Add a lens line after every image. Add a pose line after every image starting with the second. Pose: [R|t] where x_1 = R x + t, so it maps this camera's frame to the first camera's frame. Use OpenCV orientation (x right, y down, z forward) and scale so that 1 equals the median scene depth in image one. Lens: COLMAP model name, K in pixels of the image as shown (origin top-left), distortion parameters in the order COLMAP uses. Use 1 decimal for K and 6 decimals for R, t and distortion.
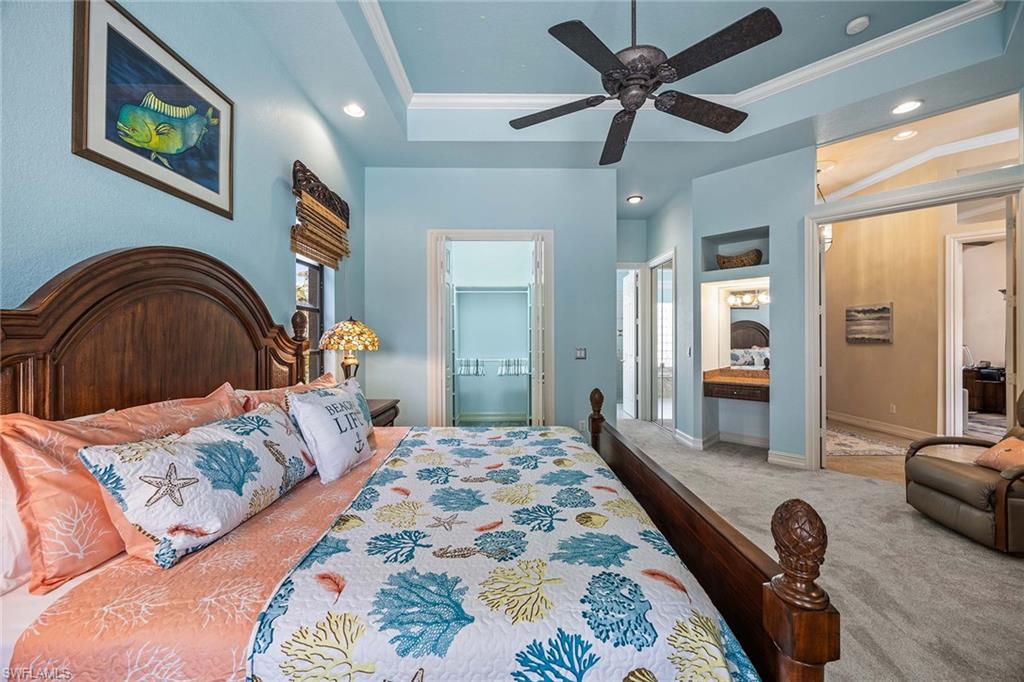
lens RADIAL K [[386.1, 0, 512.0], [0, 386.1, 341.0], [0, 0, 1]] dist [-0.010197, 0.000137]
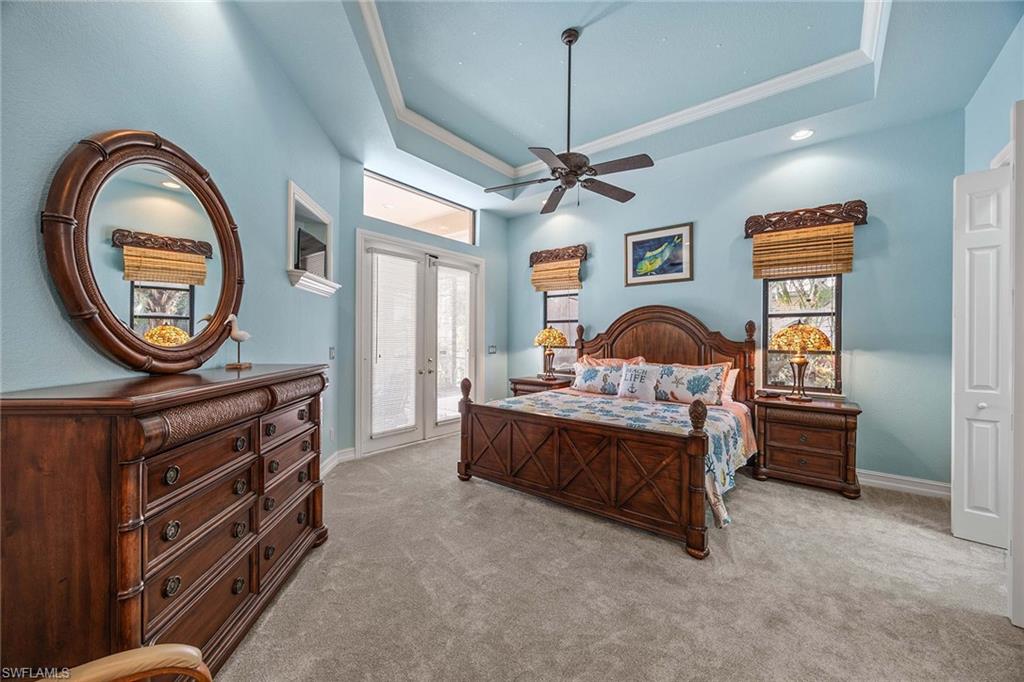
lens RADIAL K [[386.1, 0, 512.0], [0, 386.1, 341.0], [0, 0, 1]] dist [-0.010197, 0.000137]
pose [[-0.633215, 0.000181, -0.773976, 1.681454], [-0.008260, 0.999941, 0.006992, -0.006308], [0.773932, 0.010821, -0.633176, 1.818102]]
